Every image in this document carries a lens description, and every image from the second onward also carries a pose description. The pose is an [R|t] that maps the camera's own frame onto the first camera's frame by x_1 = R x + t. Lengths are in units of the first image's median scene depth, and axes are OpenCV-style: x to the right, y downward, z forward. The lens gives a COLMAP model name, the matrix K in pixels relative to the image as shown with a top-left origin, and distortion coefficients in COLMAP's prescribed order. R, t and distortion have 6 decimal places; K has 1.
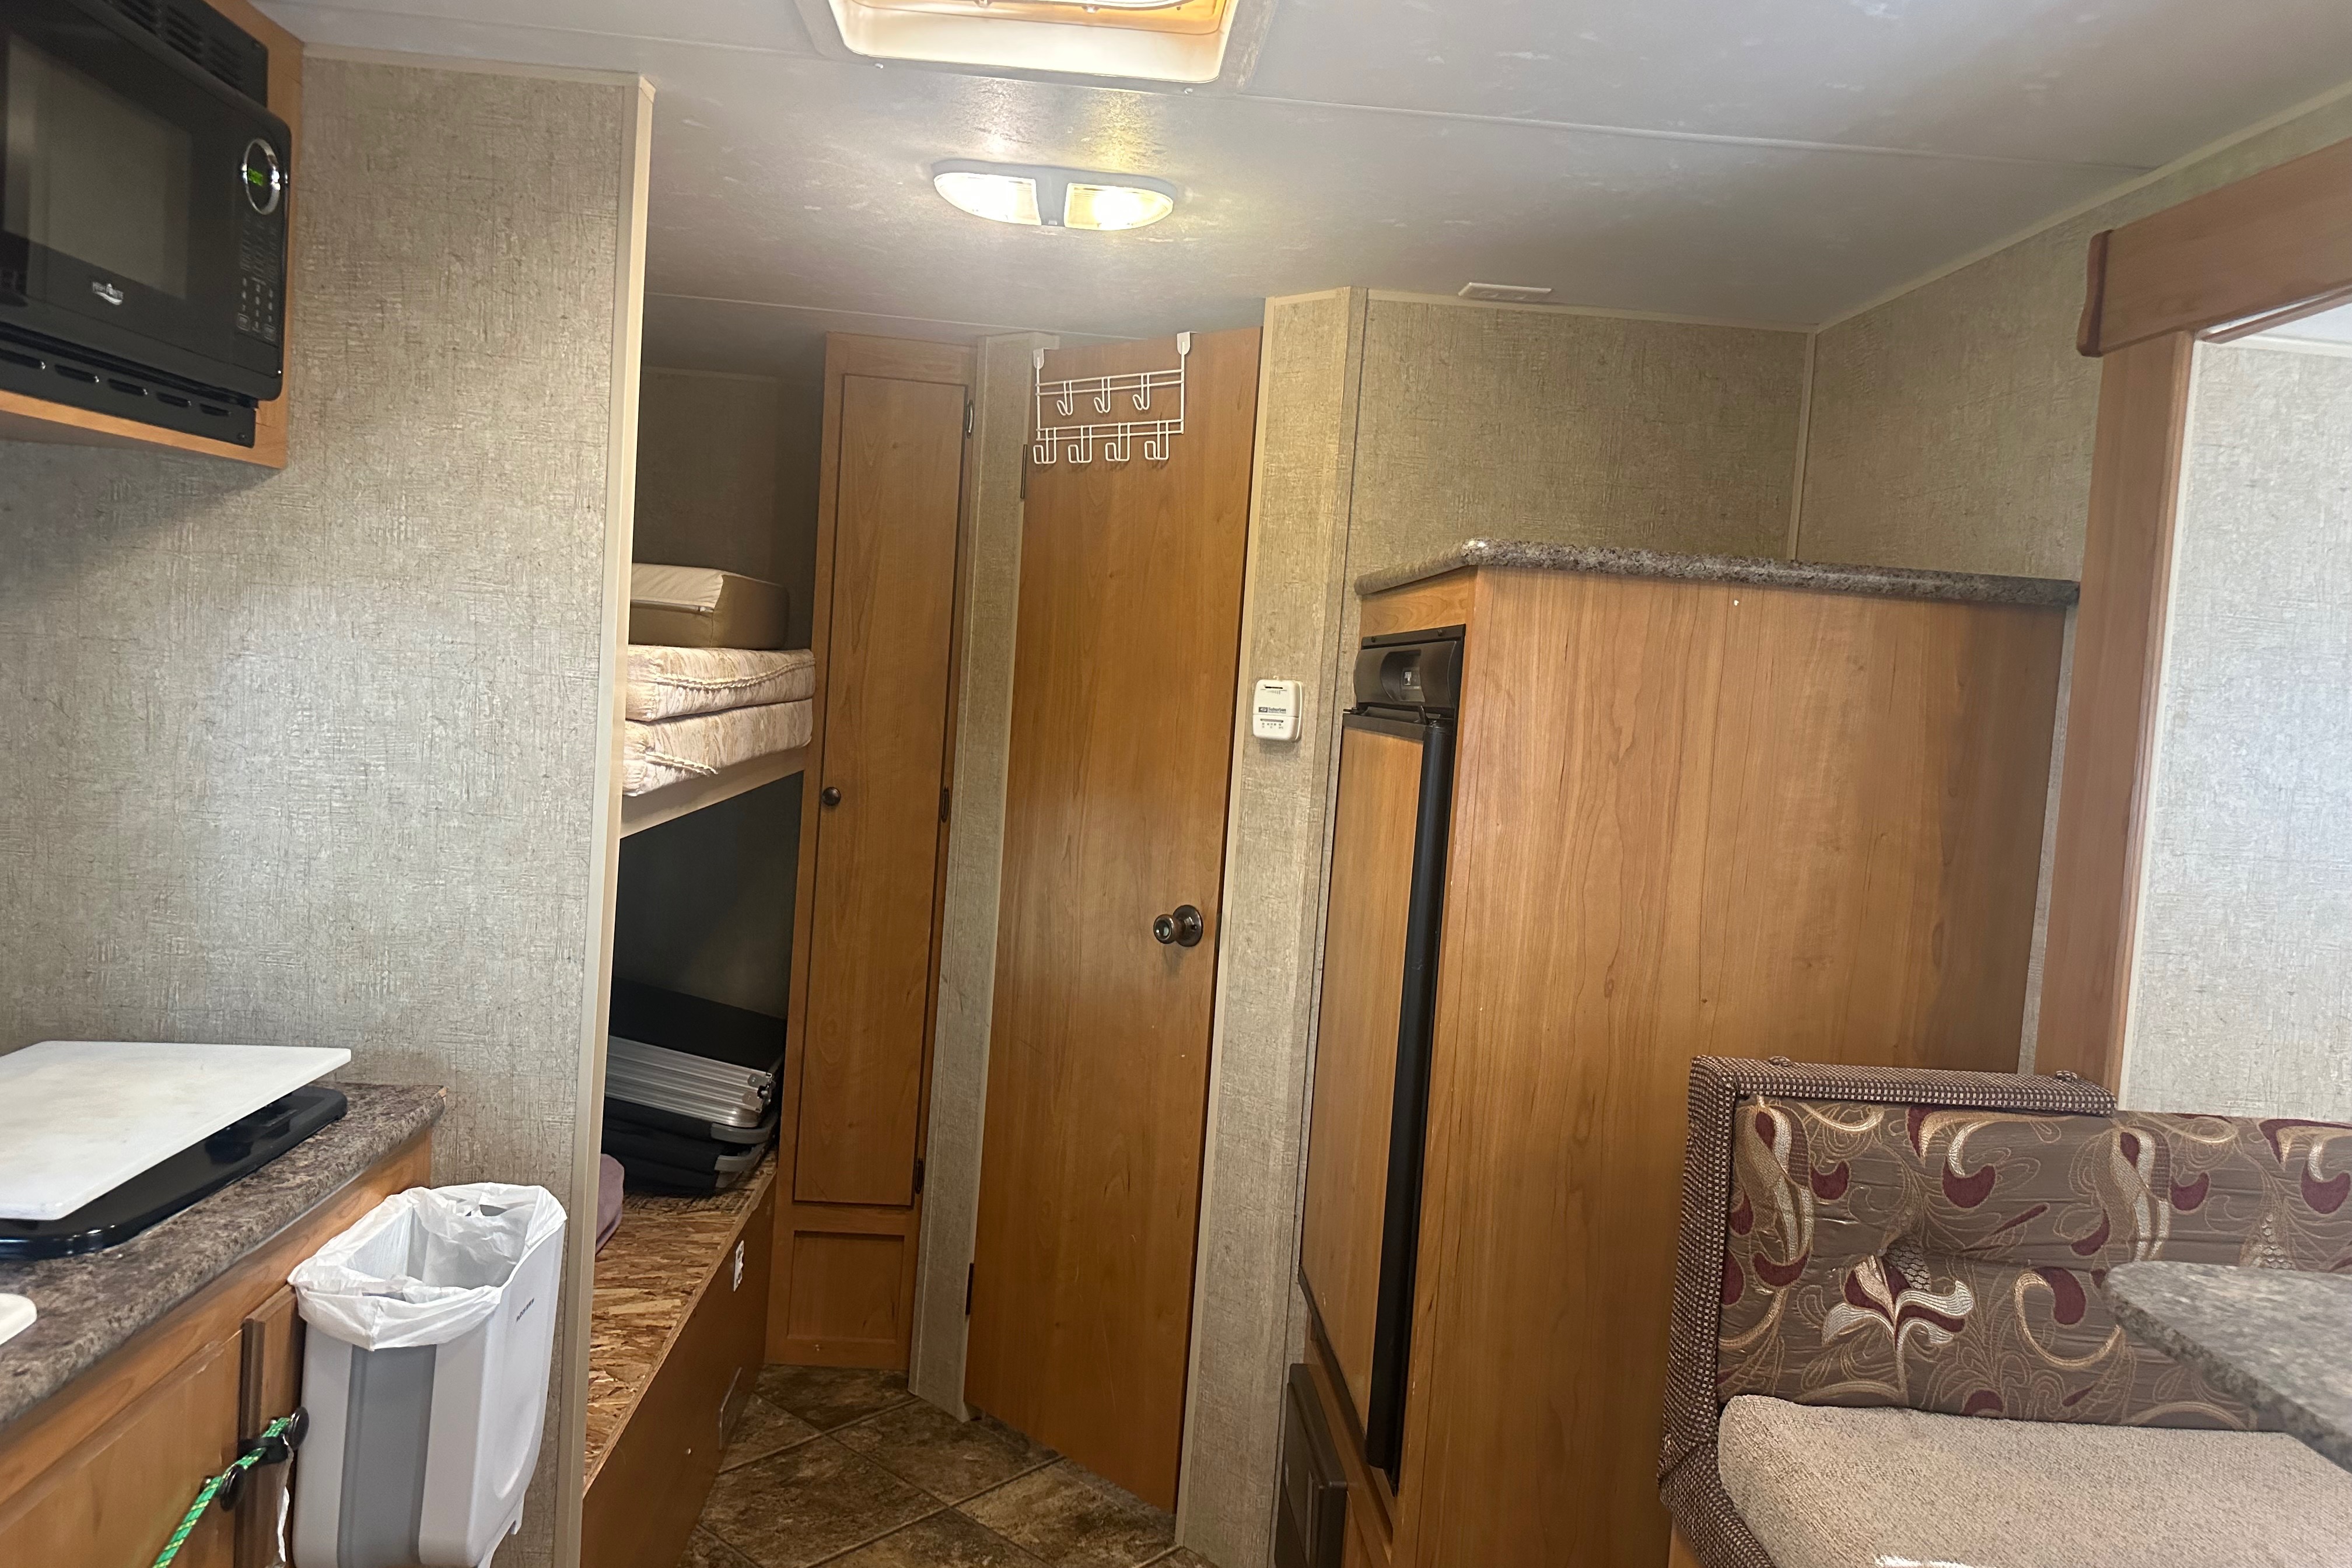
lens RADIAL K [[1653.9, 0, 1184.1], [0, 1653.9, 790.6], [0, 0, 1]] dist [0.006520, -0.017835]
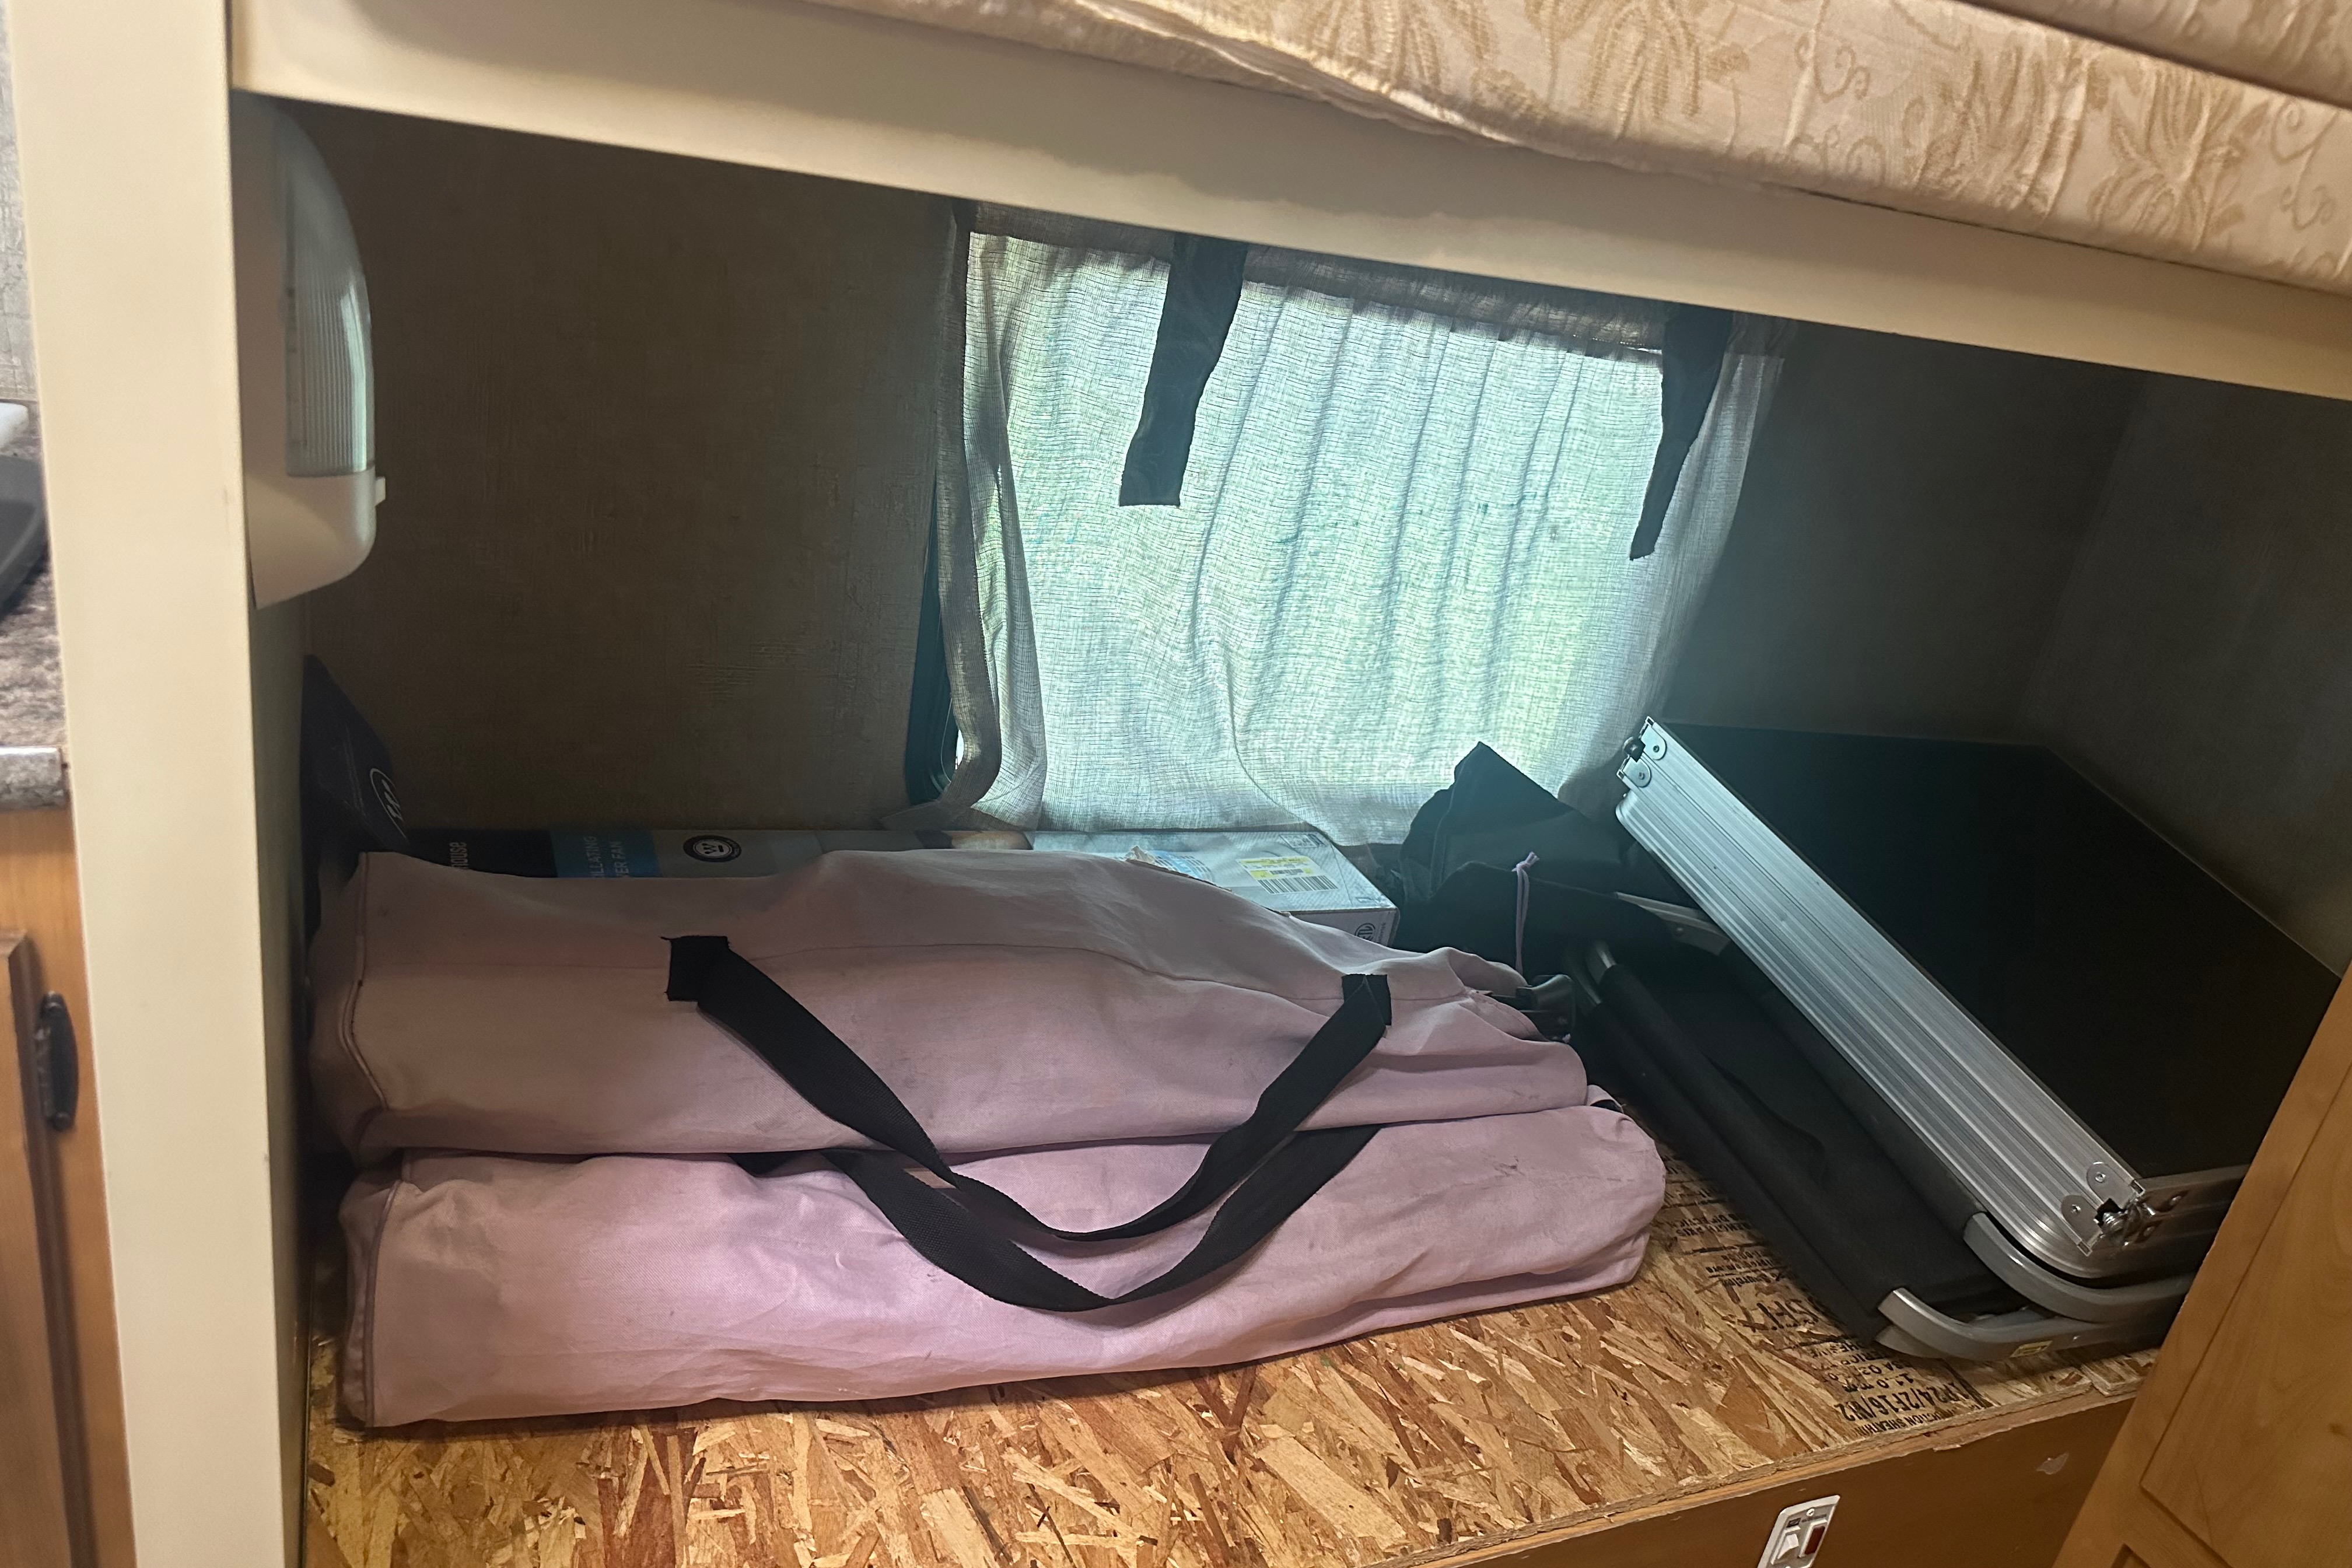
lens RADIAL K [[1653.9, 0, 1178.7], [0, 1653.9, 780.5], [0, 0, 1]] dist [0.006520, -0.017835]
pose [[0.341074, 0.341113, -0.875963, -0.036532], [-0.207371, 0.936185, 0.283820, 0.035110], [0.916878, 0.084846, 0.390045, 1.139225]]
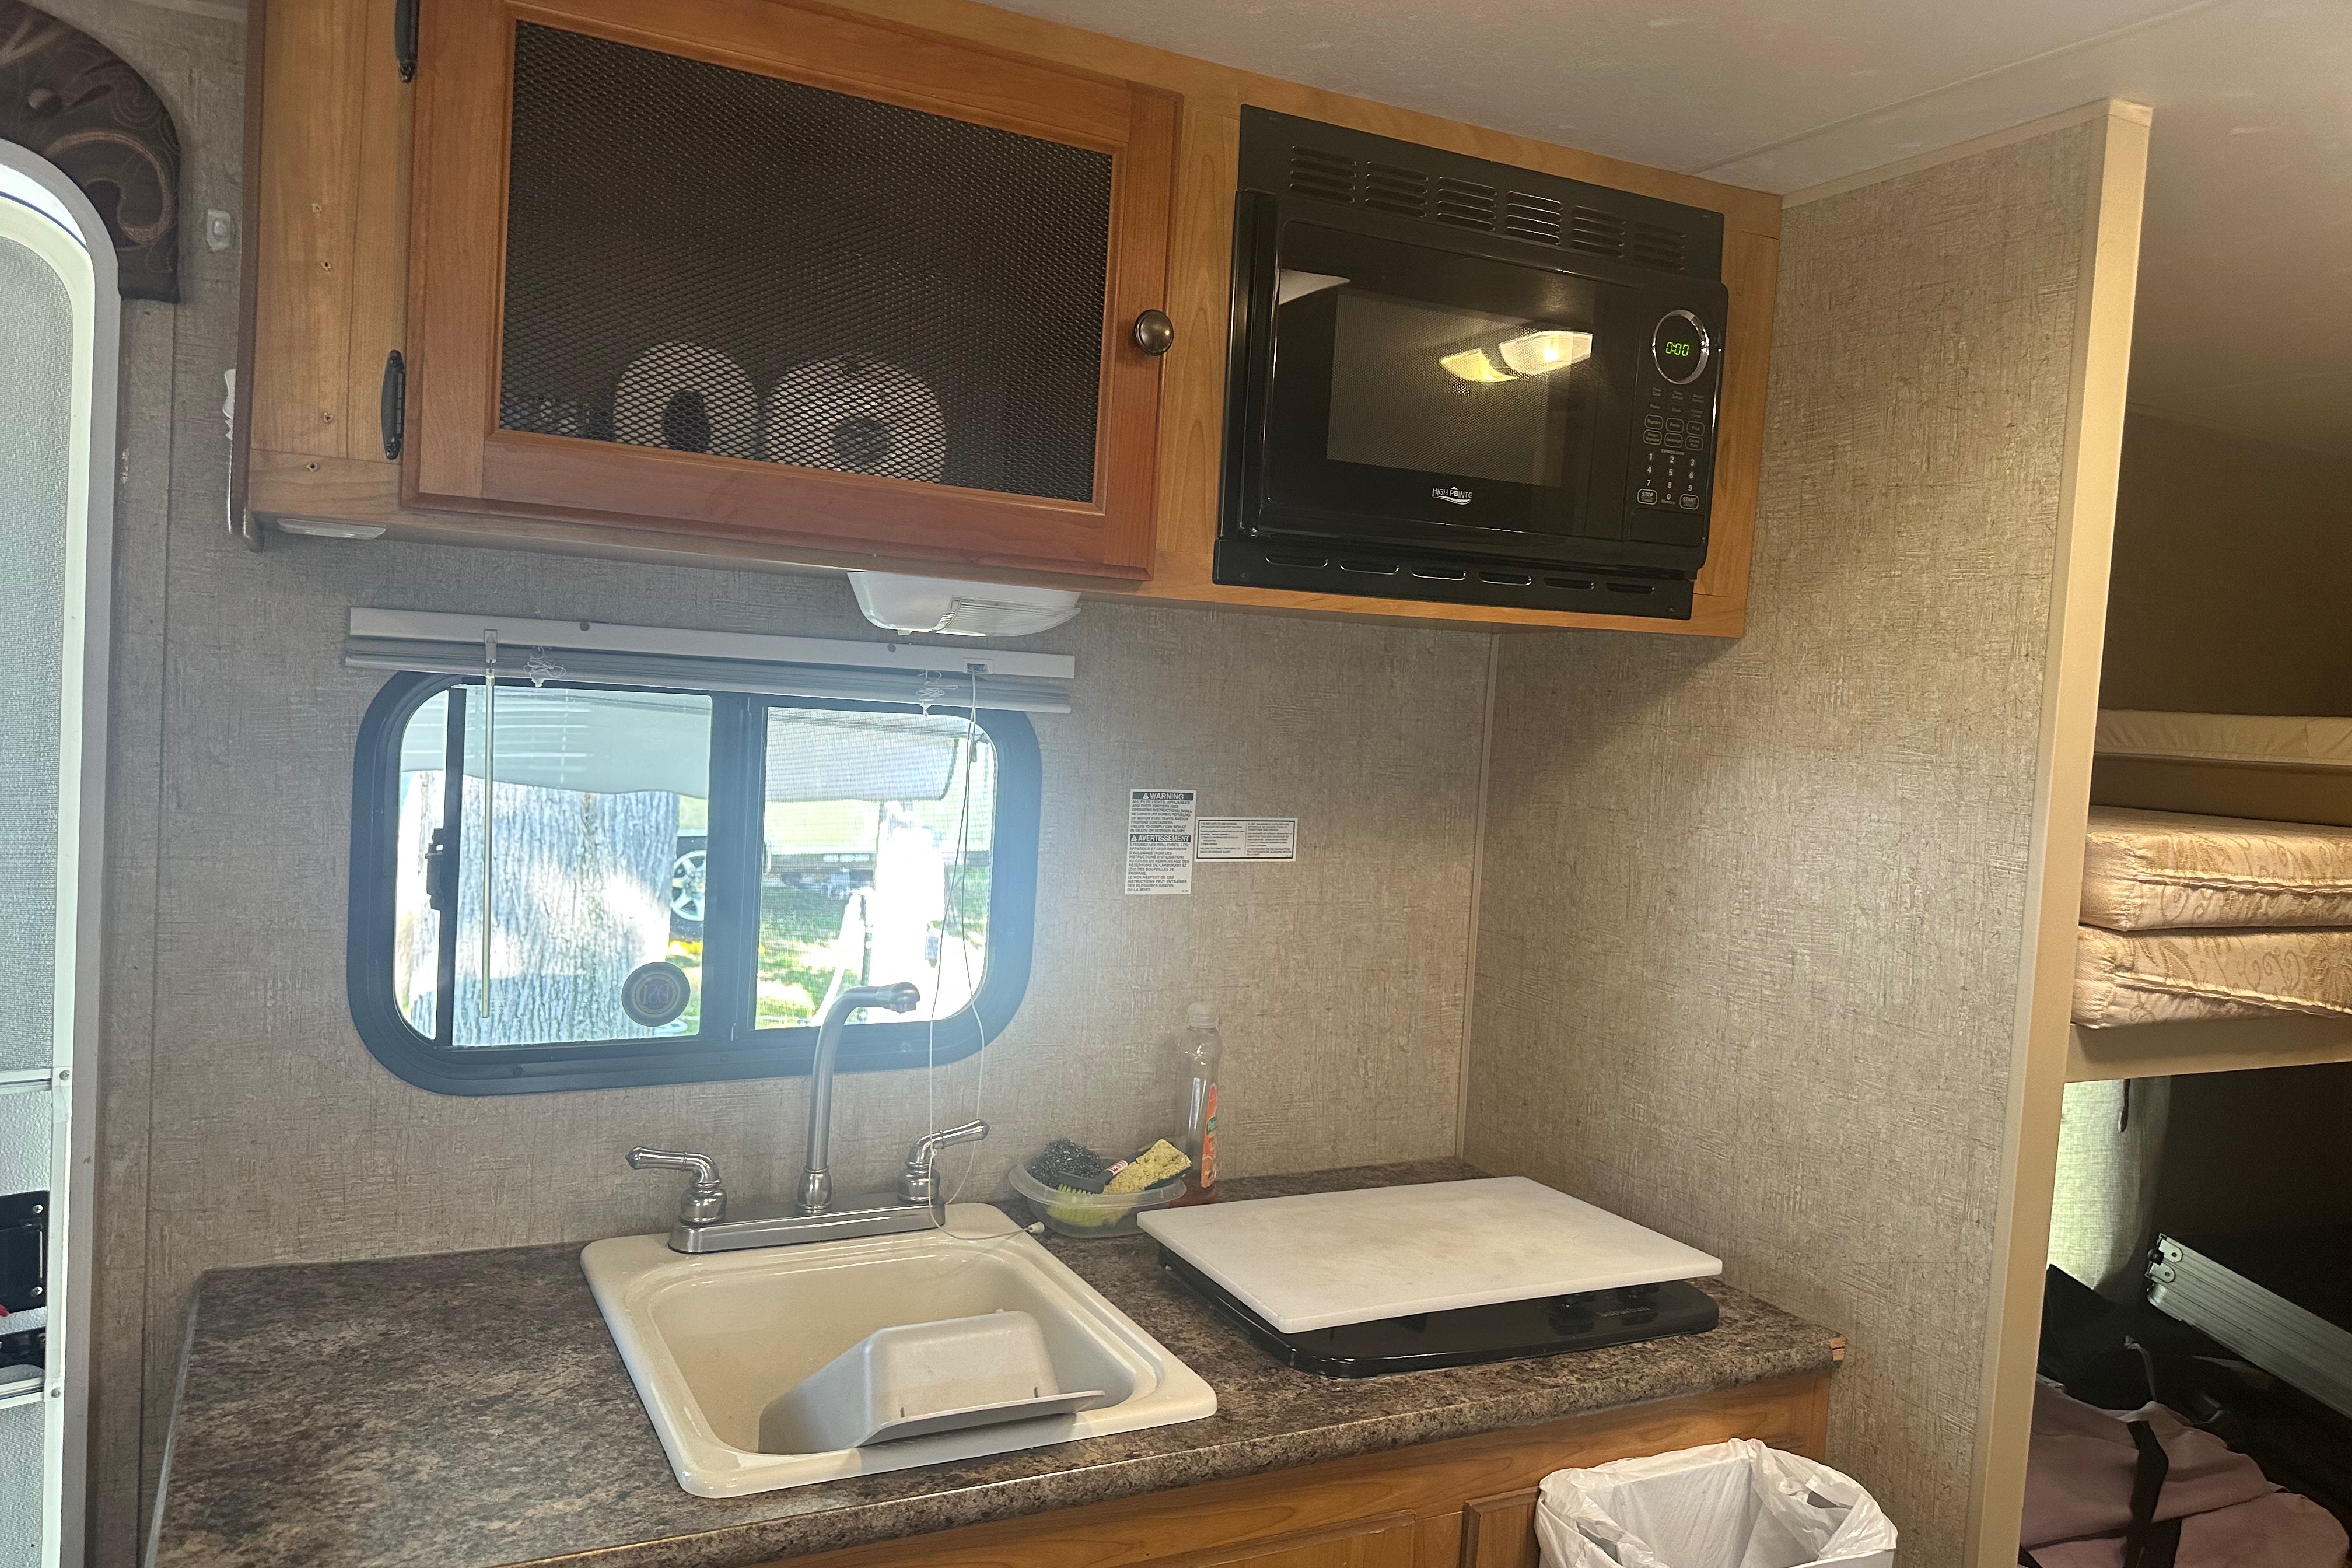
lens RADIAL K [[1653.9, 0, 1119.1], [0, 1653.9, 780.4], [0, 0, 1]] dist [0.006520, -0.017835]
pose [[0.381676, 0.003619, -0.924289, 0.206380], [-0.097847, 0.994532, -0.036511, -0.040364], [0.919102, 0.104374, 0.379943, 0.306521]]
